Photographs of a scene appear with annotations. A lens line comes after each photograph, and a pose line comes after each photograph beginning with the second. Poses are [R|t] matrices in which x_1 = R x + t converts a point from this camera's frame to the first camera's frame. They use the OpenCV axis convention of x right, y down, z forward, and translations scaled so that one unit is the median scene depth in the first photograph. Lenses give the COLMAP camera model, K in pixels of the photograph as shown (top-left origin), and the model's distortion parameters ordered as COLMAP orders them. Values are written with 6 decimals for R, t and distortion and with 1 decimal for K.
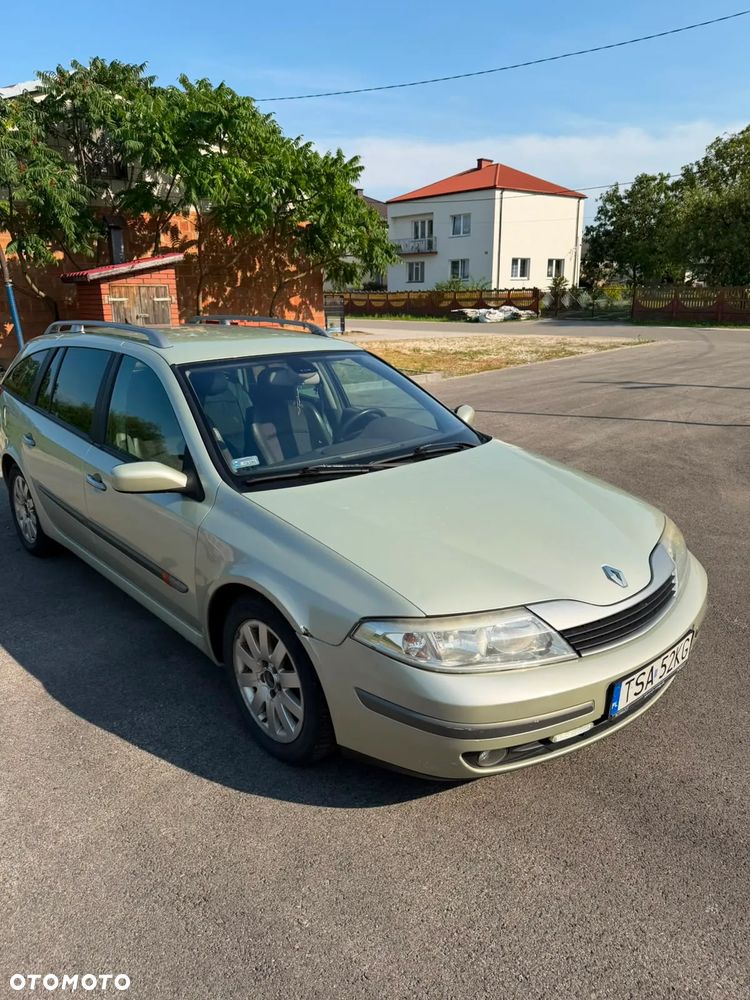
lens RADIAL K [[701.1, 0, 375.0], [0, 701.1, 500.0], [0, 0, 1]] dist [0.104738, -0.193863]
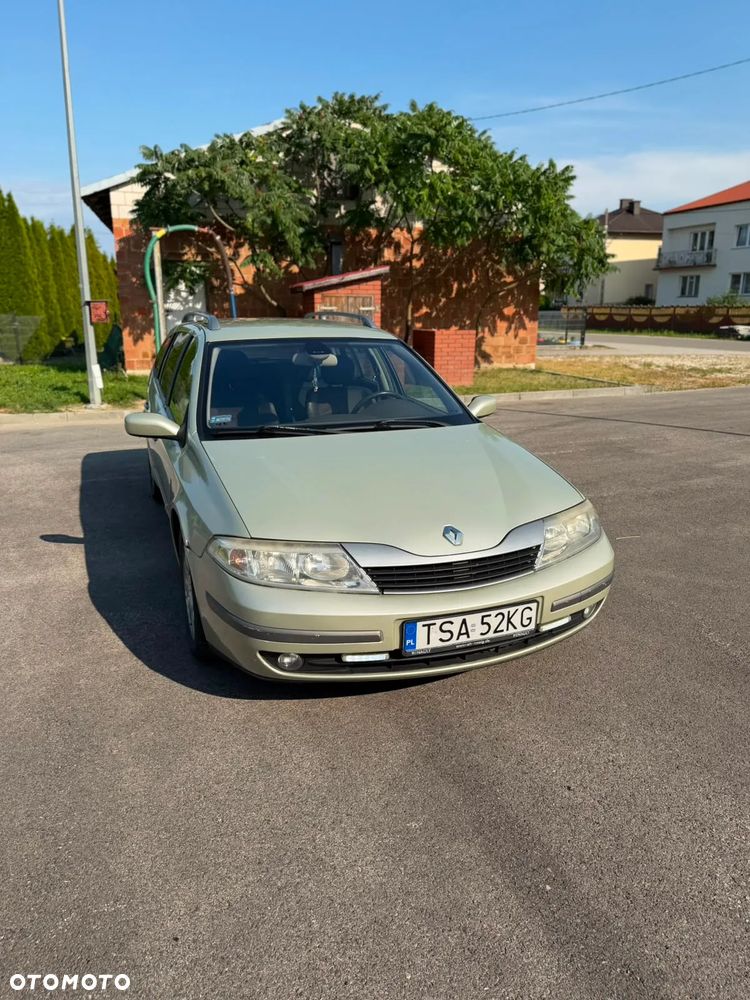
lens RADIAL K [[708.0, 0, 356.5], [0, 708.0, 500.1], [0, 0, 1]] dist [0.083118, -0.204668]
pose [[0.925593, 0.104007, -0.363952, 0.107474], [-0.112212, 0.993683, -0.001408, 0.013294], [0.361506, 0.042143, 0.931417, -0.011976]]
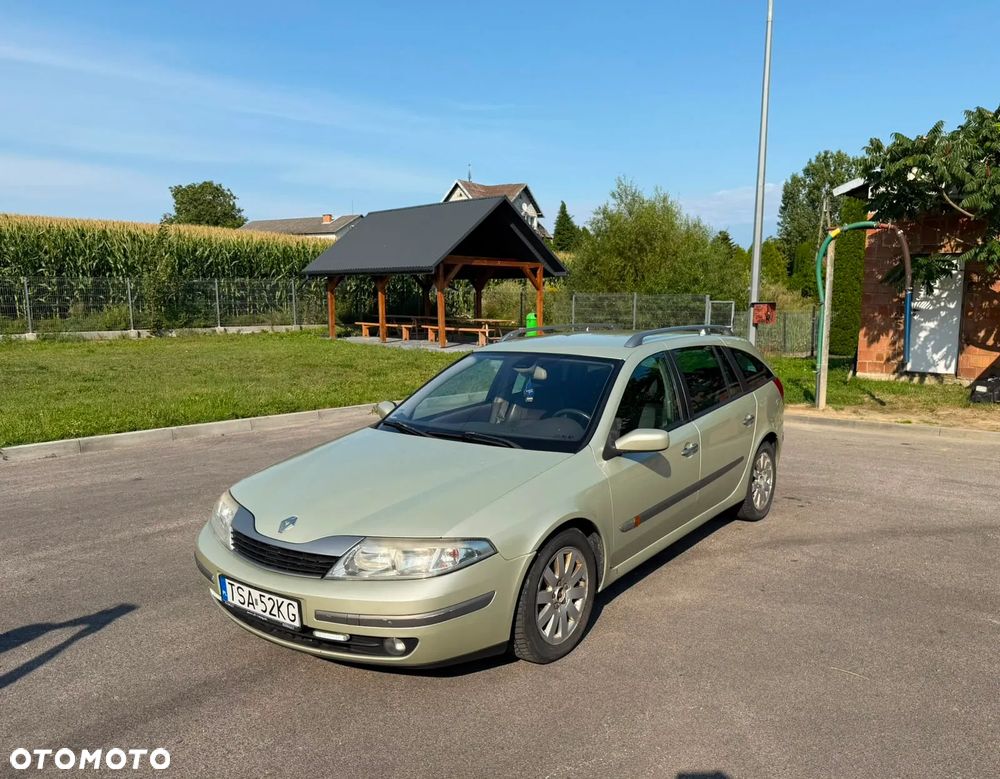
lens RADIAL K [[749.5, 0, 535.8], [0, 749.5, 412.3], [0, 0, 1]] dist [0.145898, -0.279202]
pose [[0.224702, 0.151375, -0.962598, 0.312617], [-0.277683, 0.956847, 0.085651, -0.058660], [0.934024, 0.248051, 0.257040, 0.182673]]
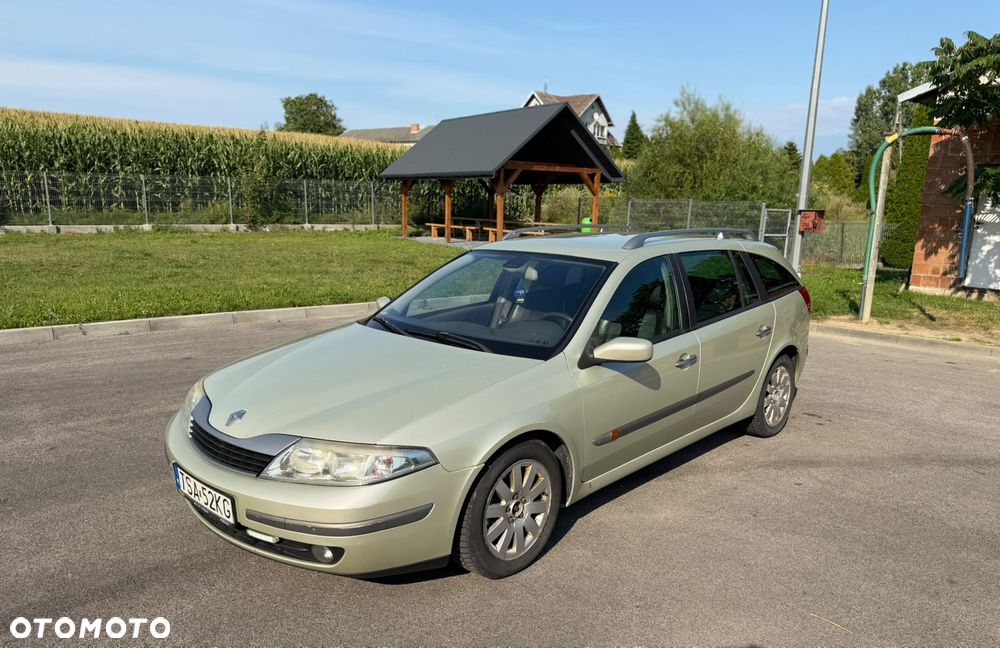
lens RADIAL K [[687.0, 0, 500.1], [0, 687.0, 355.1], [0, 0, 1]] dist [0.110878, -0.186289]
pose [[0.080462, 0.221262, -0.971889, 0.279862], [-0.303441, 0.934208, 0.187561, -0.065996], [0.949447, 0.279820, 0.142308, 0.222679]]
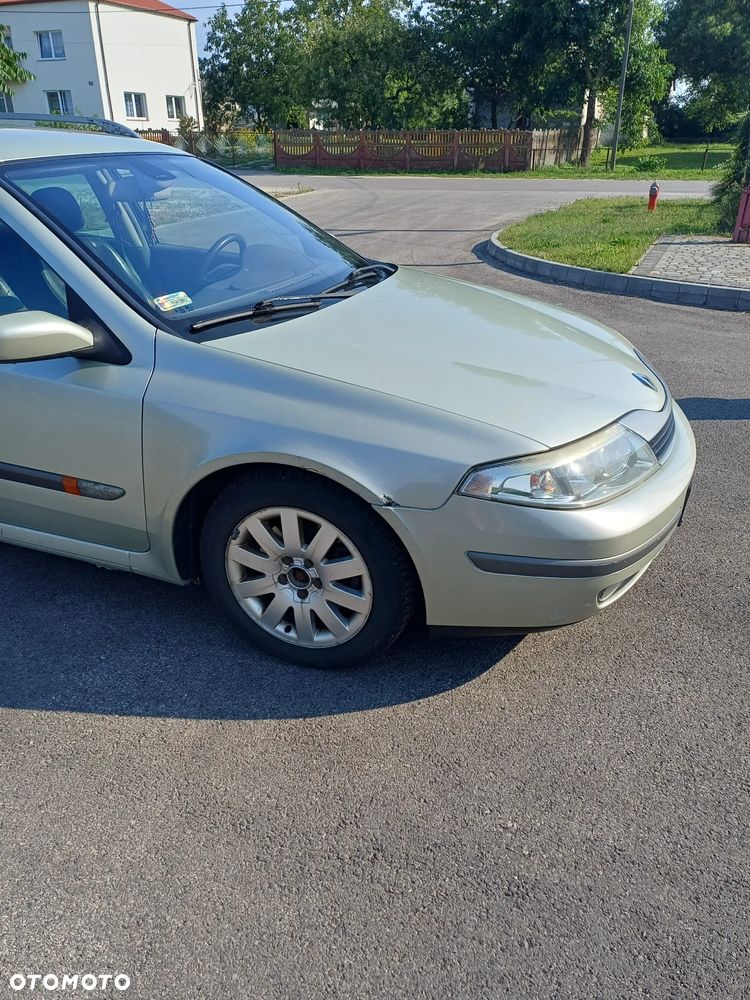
lens RADIAL K [[730.5, 0, 375.0], [0, 730.5, 500.0], [0, 0, 1]] dist [0.102030, -0.087351]
pose [[0.884239, -0.197582, 0.423181, -0.077474], [0.126037, 0.973437, 0.191139, 0.005071], [-0.449706, -0.115676, 0.885655, 0.049516]]
